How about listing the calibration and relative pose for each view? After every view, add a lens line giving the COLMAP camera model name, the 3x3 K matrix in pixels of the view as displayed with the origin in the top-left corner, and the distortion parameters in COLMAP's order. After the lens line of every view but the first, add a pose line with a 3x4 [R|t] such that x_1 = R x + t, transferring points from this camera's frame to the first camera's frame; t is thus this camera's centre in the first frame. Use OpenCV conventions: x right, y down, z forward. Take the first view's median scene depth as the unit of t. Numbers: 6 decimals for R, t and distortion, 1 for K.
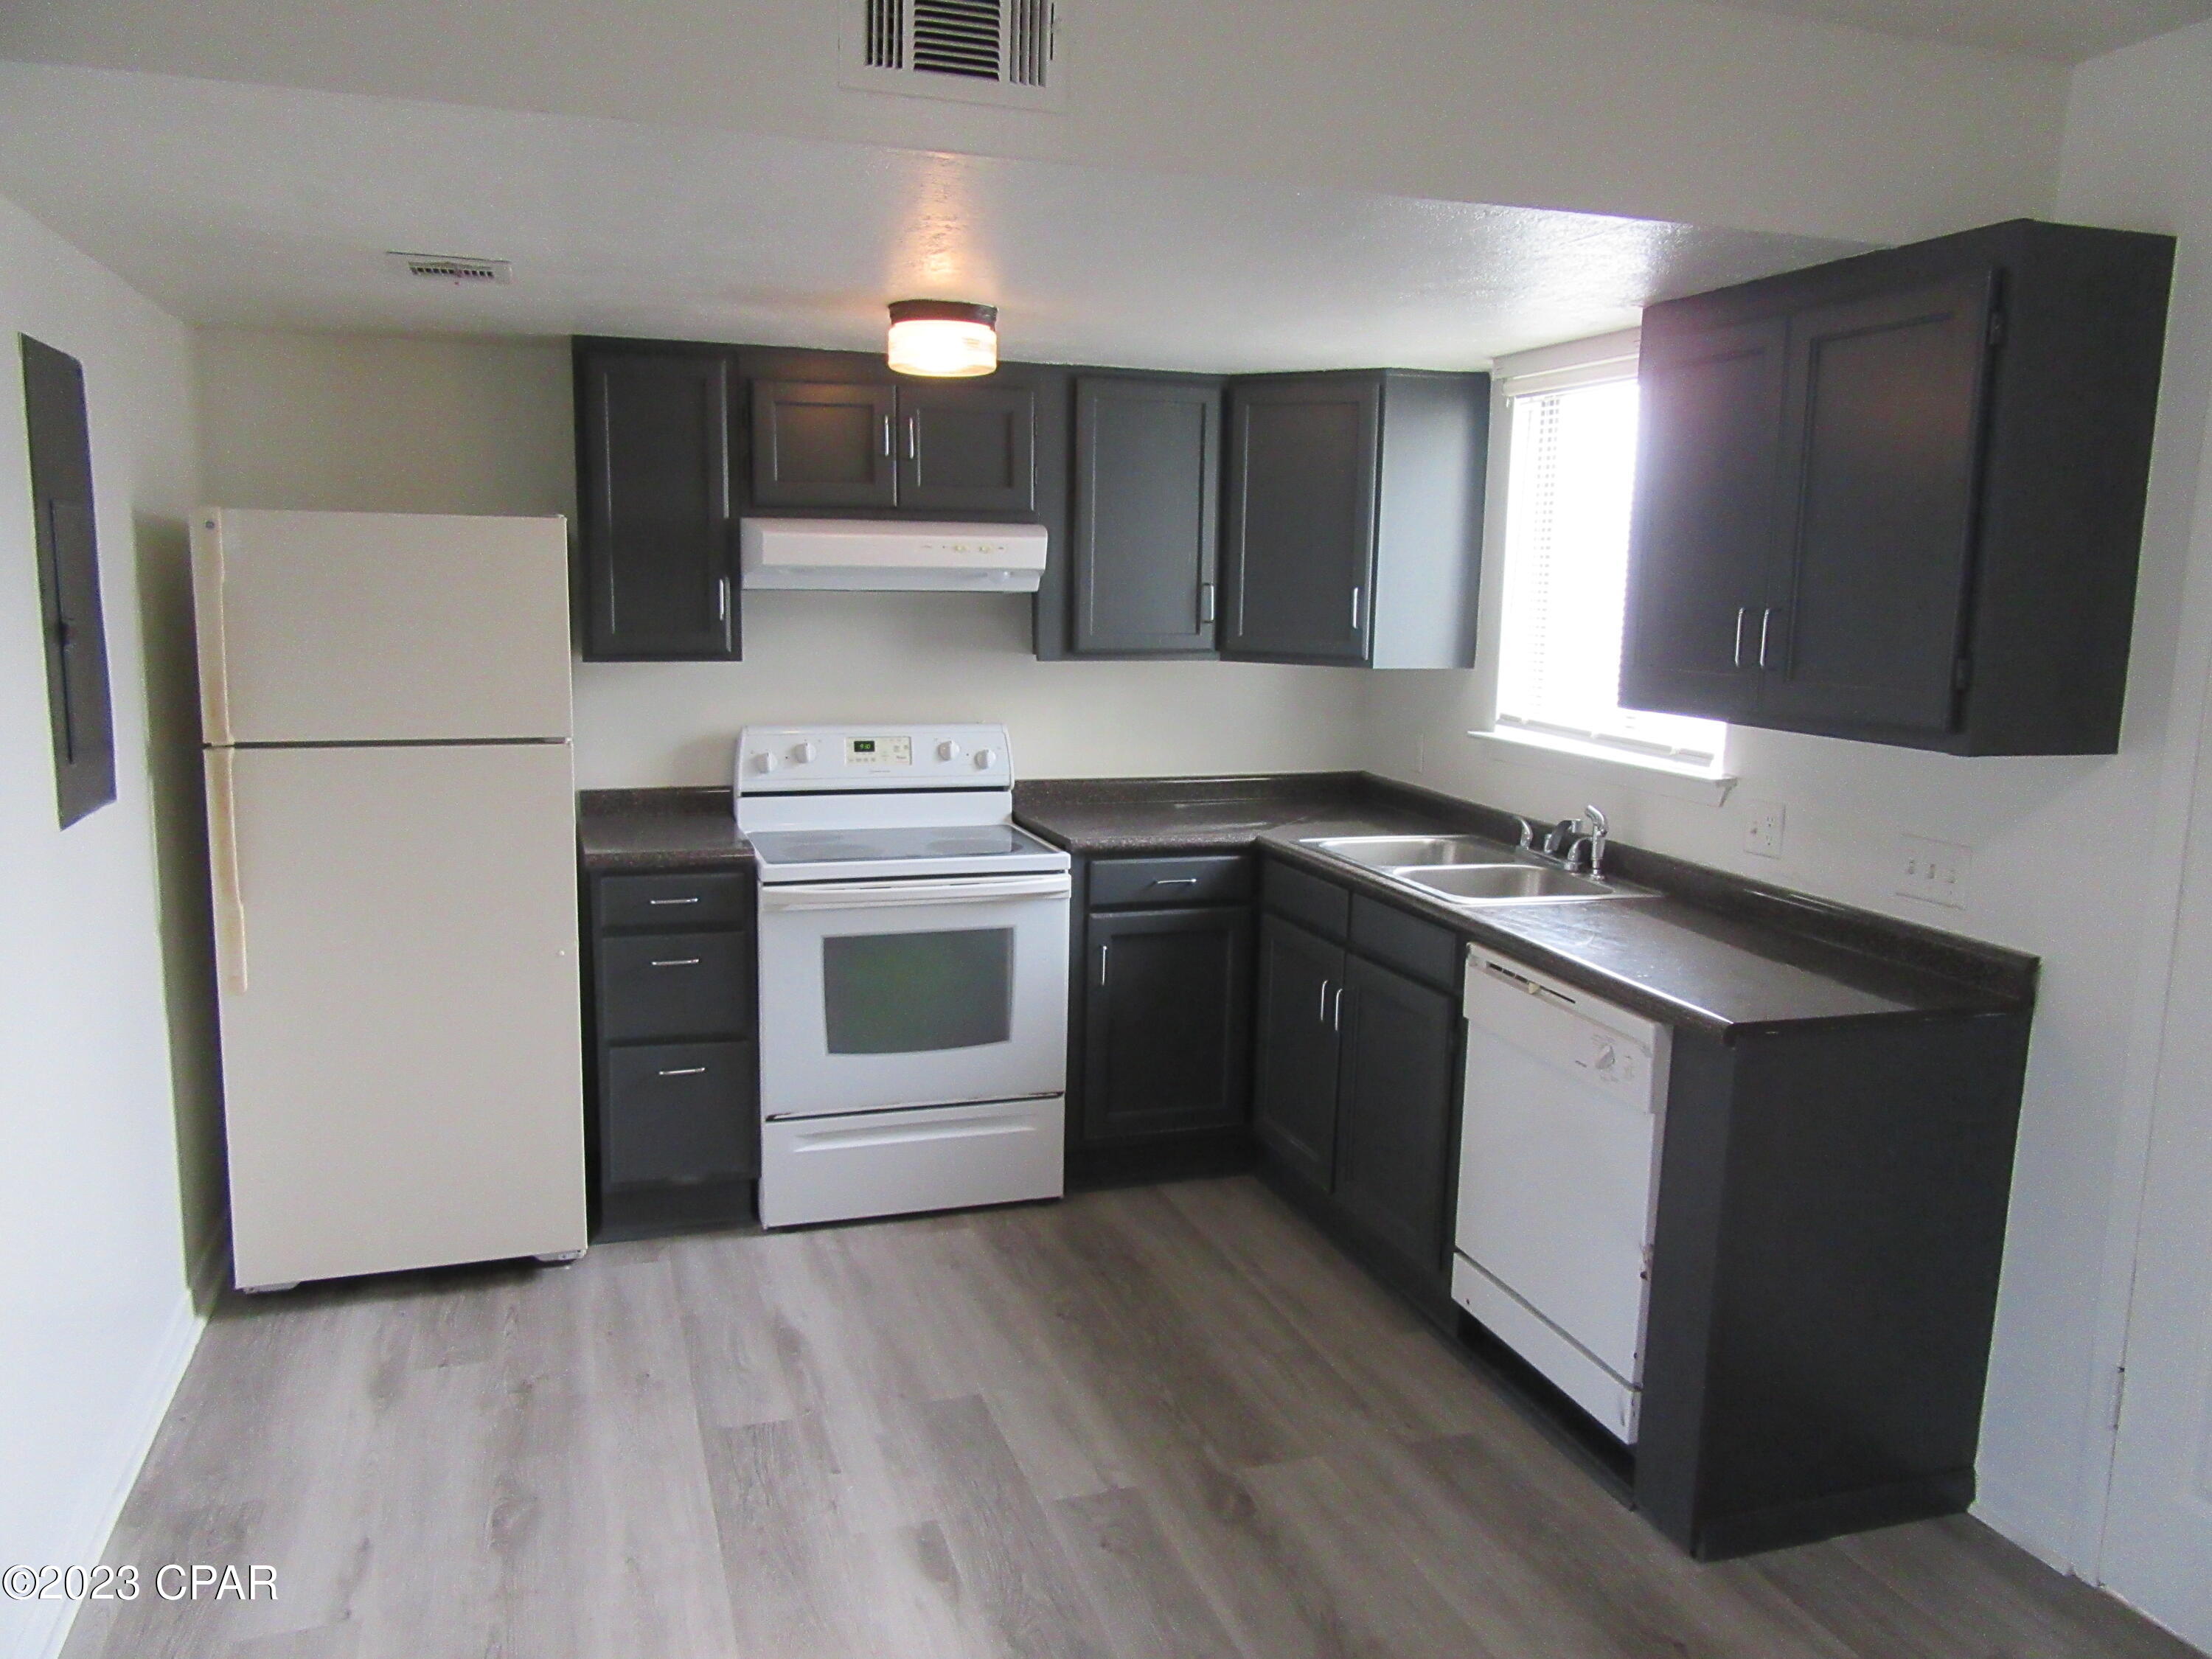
lens RADIAL K [[1643.8, 0, 1106.0], [0, 1643.8, 829.5], [0, 0, 1]] dist [-0.001192, 0.002952]
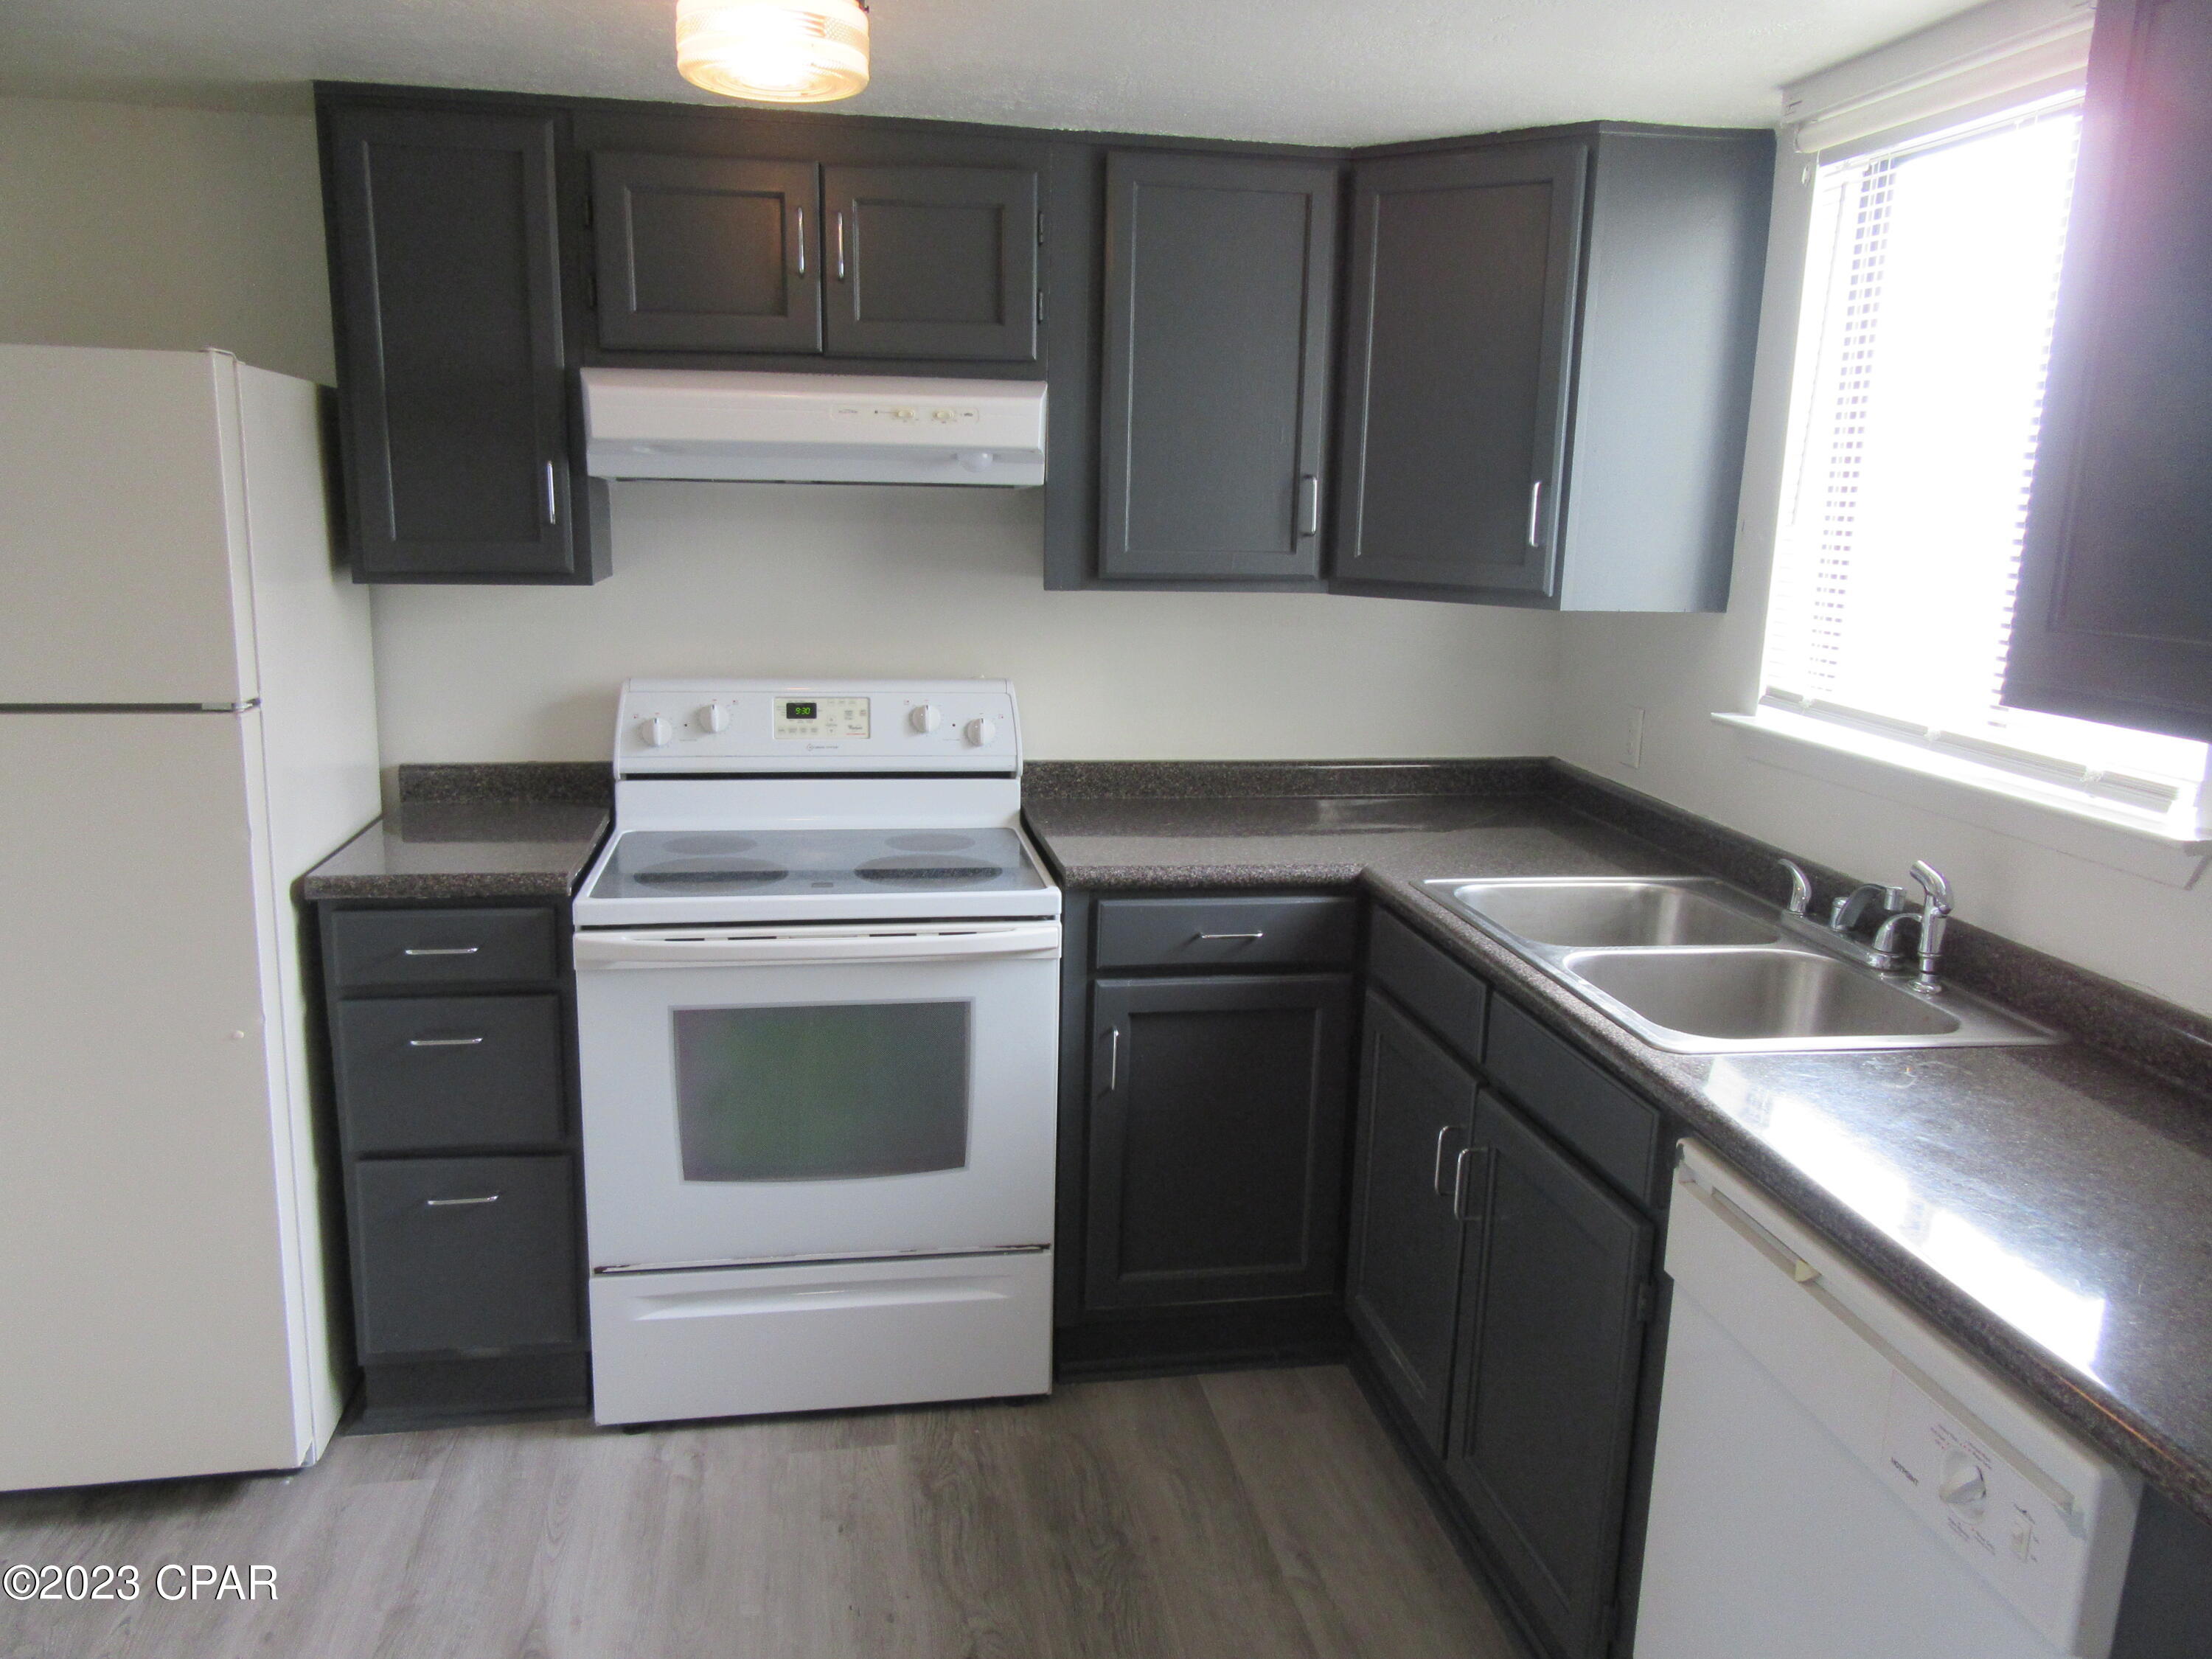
lens RADIAL K [[1643.8, 0, 1106.0], [0, 1643.8, 829.5], [0, 0, 1]] dist [-0.001192, 0.002952]
pose [[0.989079, 0.035920, -0.142945, 0.087094], [-0.028816, 0.998259, 0.051465, -0.043288], [0.144544, -0.046784, 0.988392, 0.360946]]
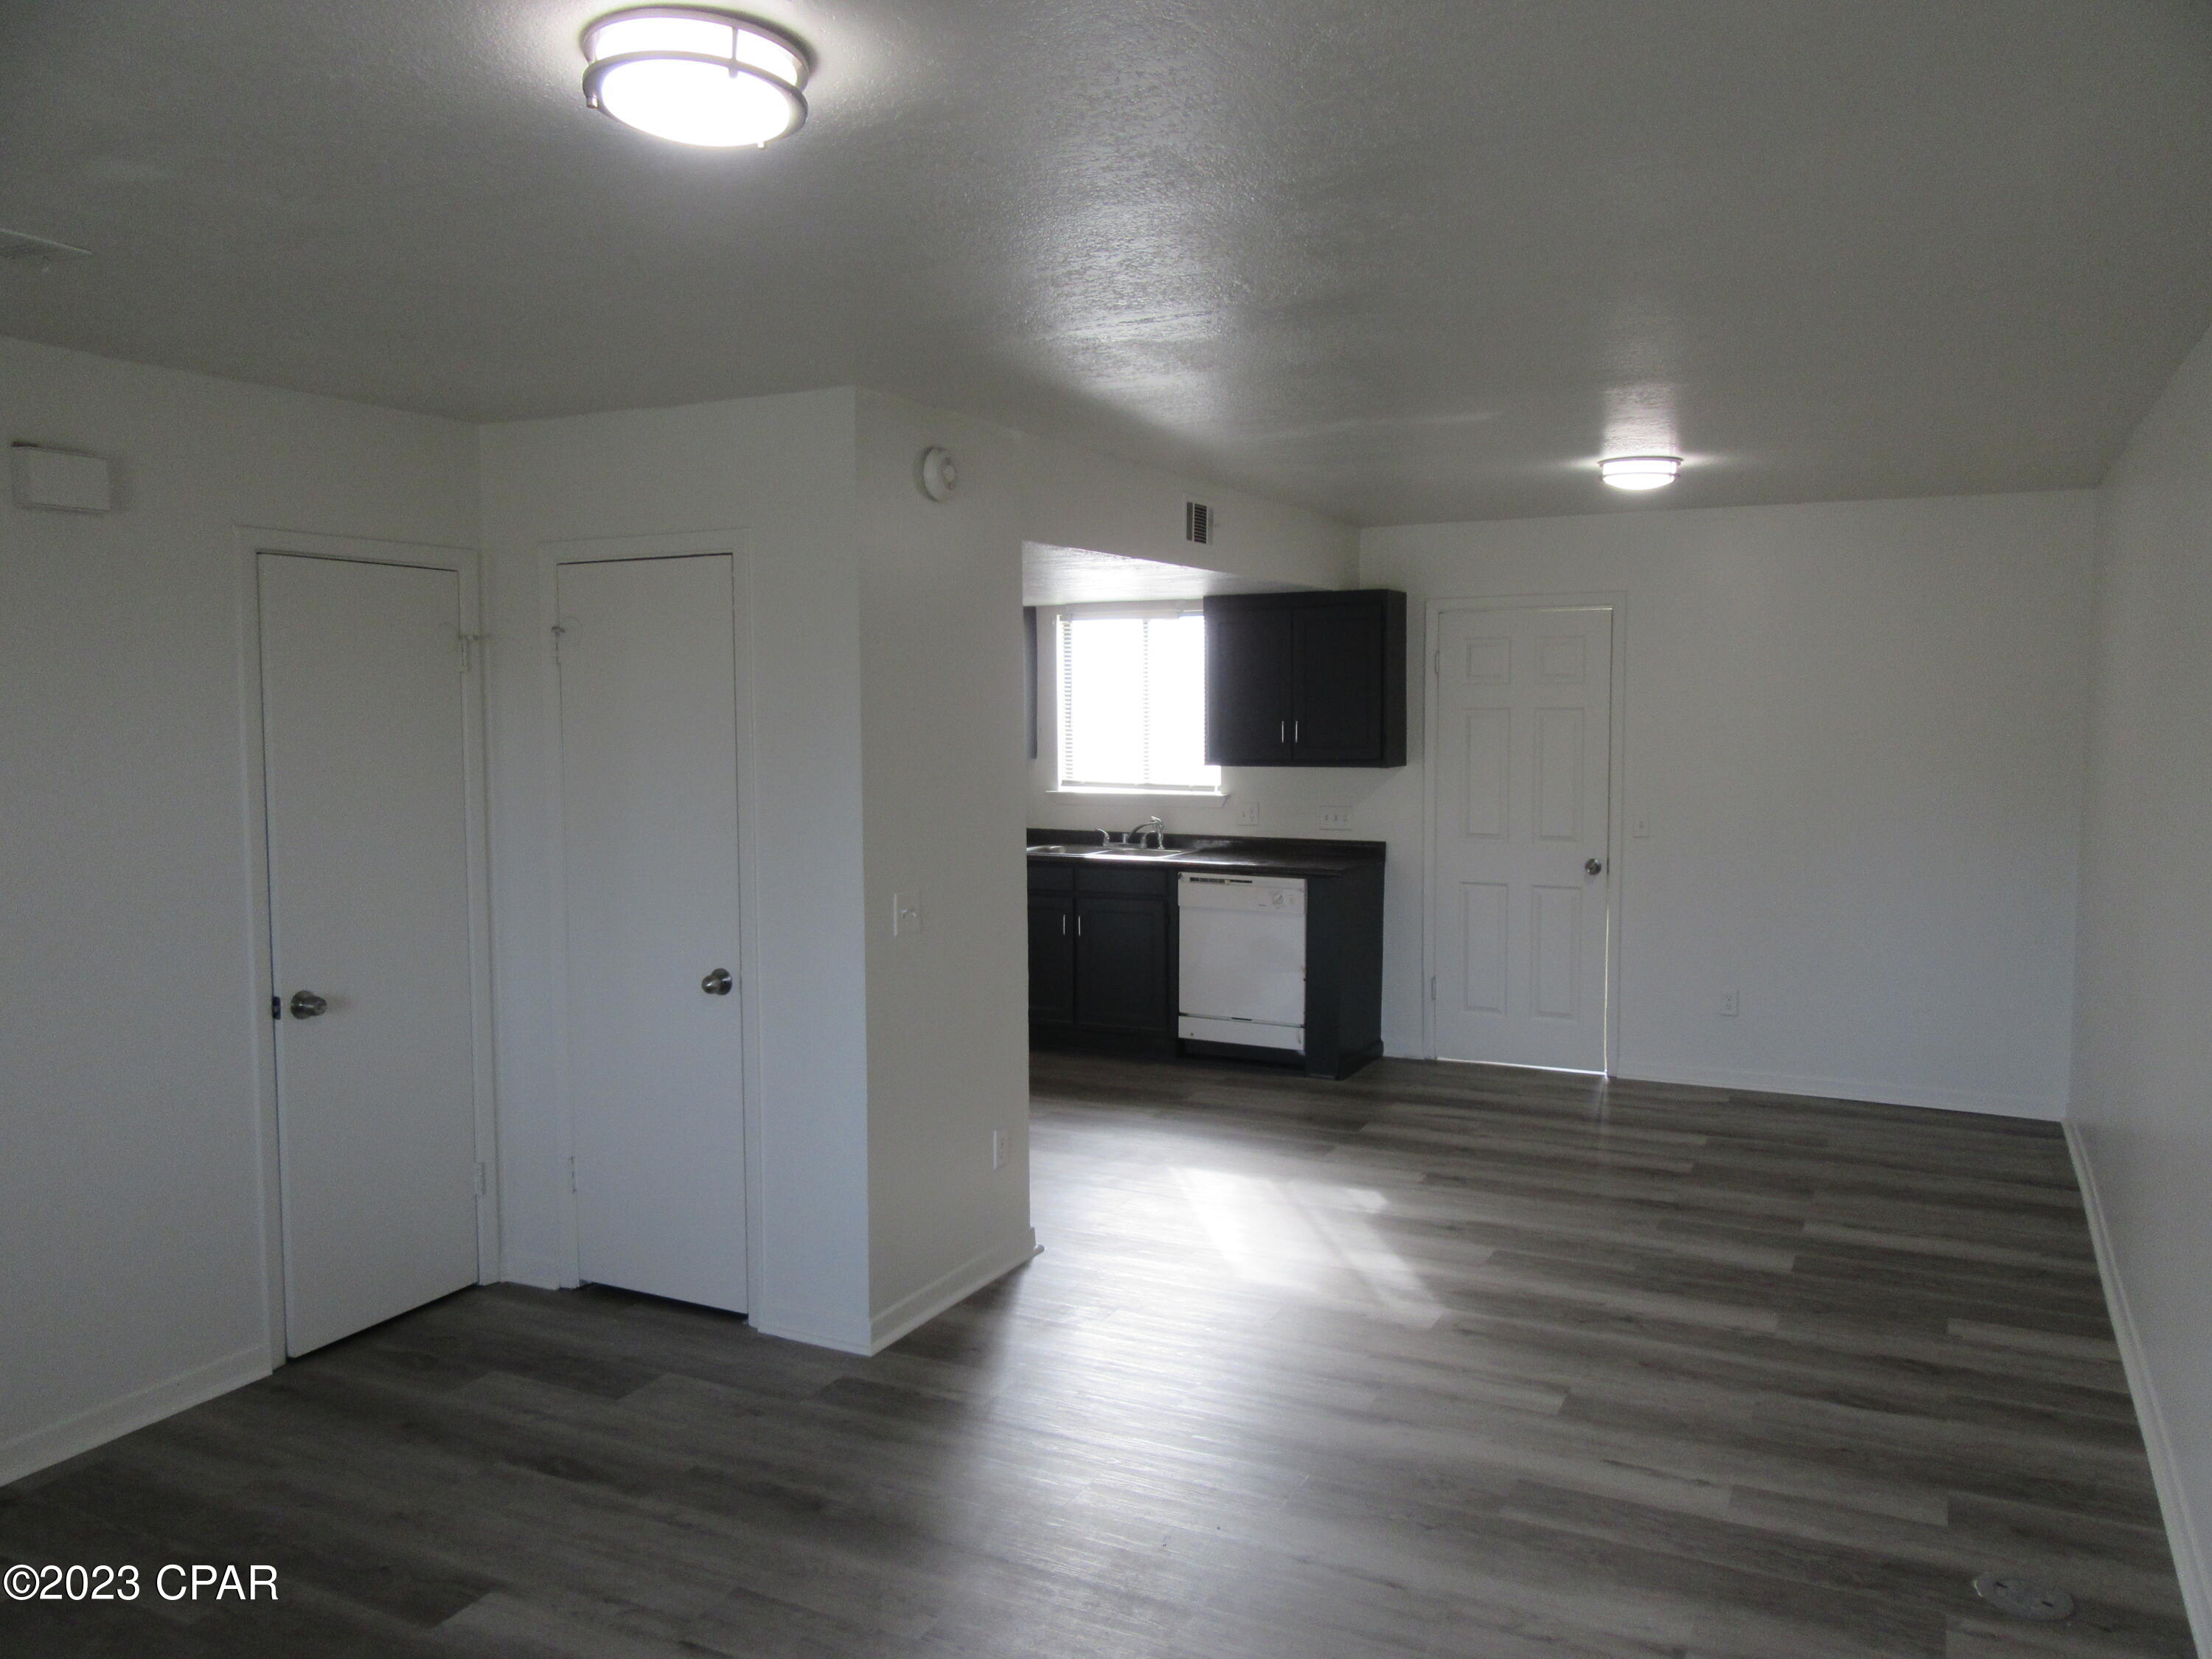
lens RADIAL K [[1643.8, 0, 1106.0], [0, 1643.8, 829.5], [0, 0, 1]] dist [-0.001192, 0.002952]
pose [[0.713214, -0.080641, 0.696293, -1.138258], [0.128262, 0.991602, -0.016537, 0.028045], [-0.689112, 0.101102, 0.717568, -0.447016]]
